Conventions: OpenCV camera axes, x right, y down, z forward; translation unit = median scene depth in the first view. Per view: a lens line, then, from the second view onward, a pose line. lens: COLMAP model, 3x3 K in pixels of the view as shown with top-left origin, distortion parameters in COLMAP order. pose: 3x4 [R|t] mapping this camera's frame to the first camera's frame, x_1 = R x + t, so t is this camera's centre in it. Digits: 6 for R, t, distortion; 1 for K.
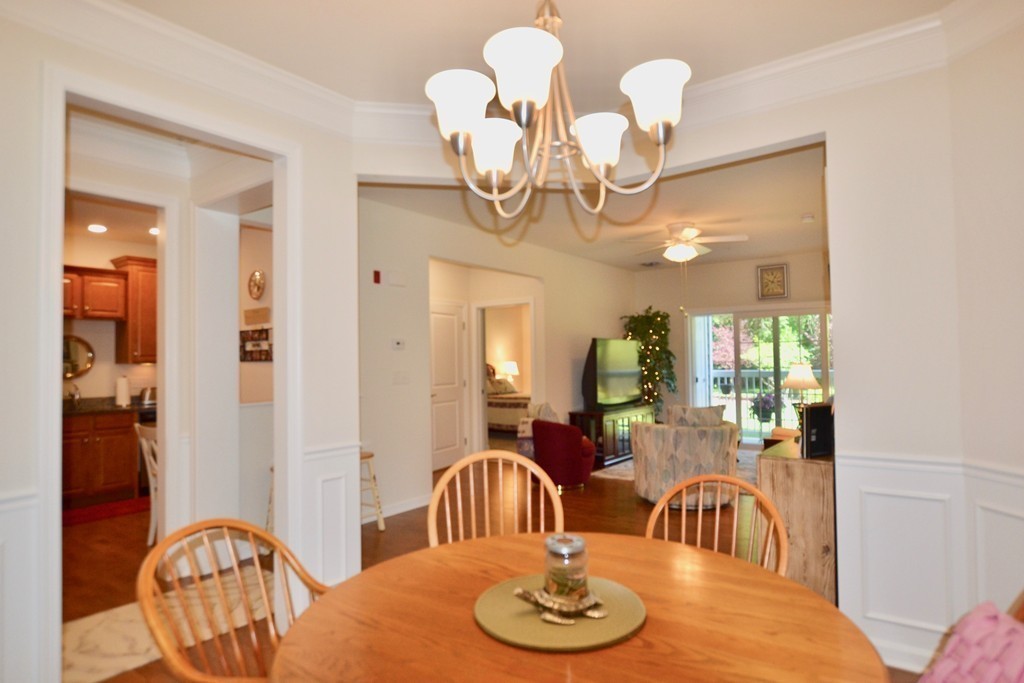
lens RADIAL K [[590.1, 0, 509.4], [0, 590.1, 344.4], [0, 0, 1]] dist [-0.006499, 0.002145]
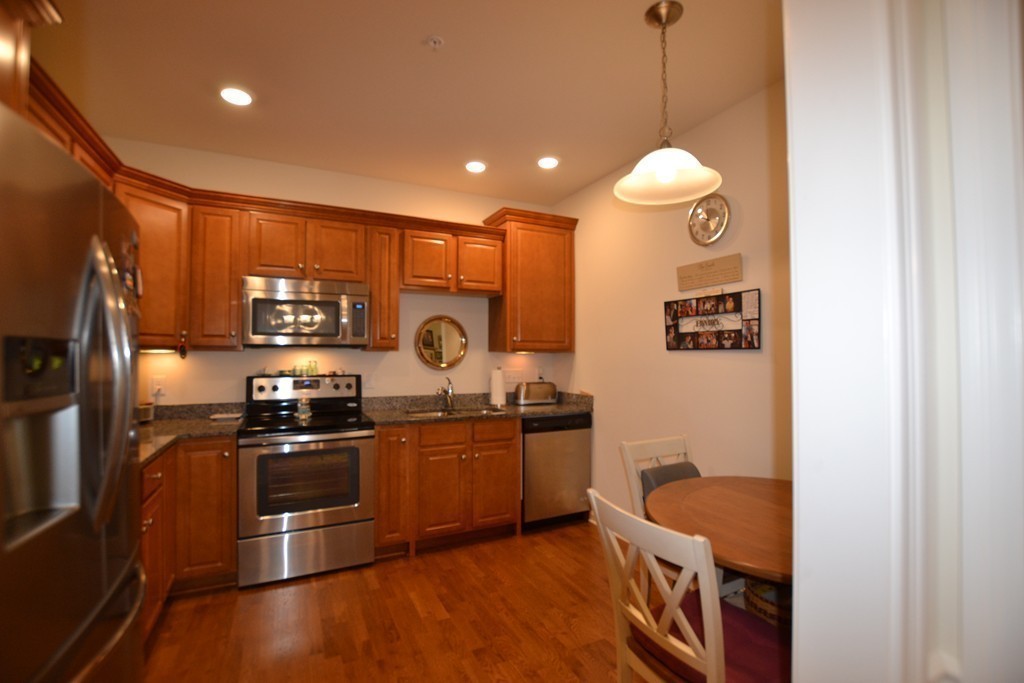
lens RADIAL K [[464.4, 0, 514.0], [0, 464.4, 345.9], [0, 0, 1]] dist [-0.027014, 0.000327]
pose [[0.896097, 0.006795, -0.443805, -0.382583], [-0.001614, 0.999926, 0.012050, 0.018451], [0.443855, -0.010082, 0.896042, 0.480930]]
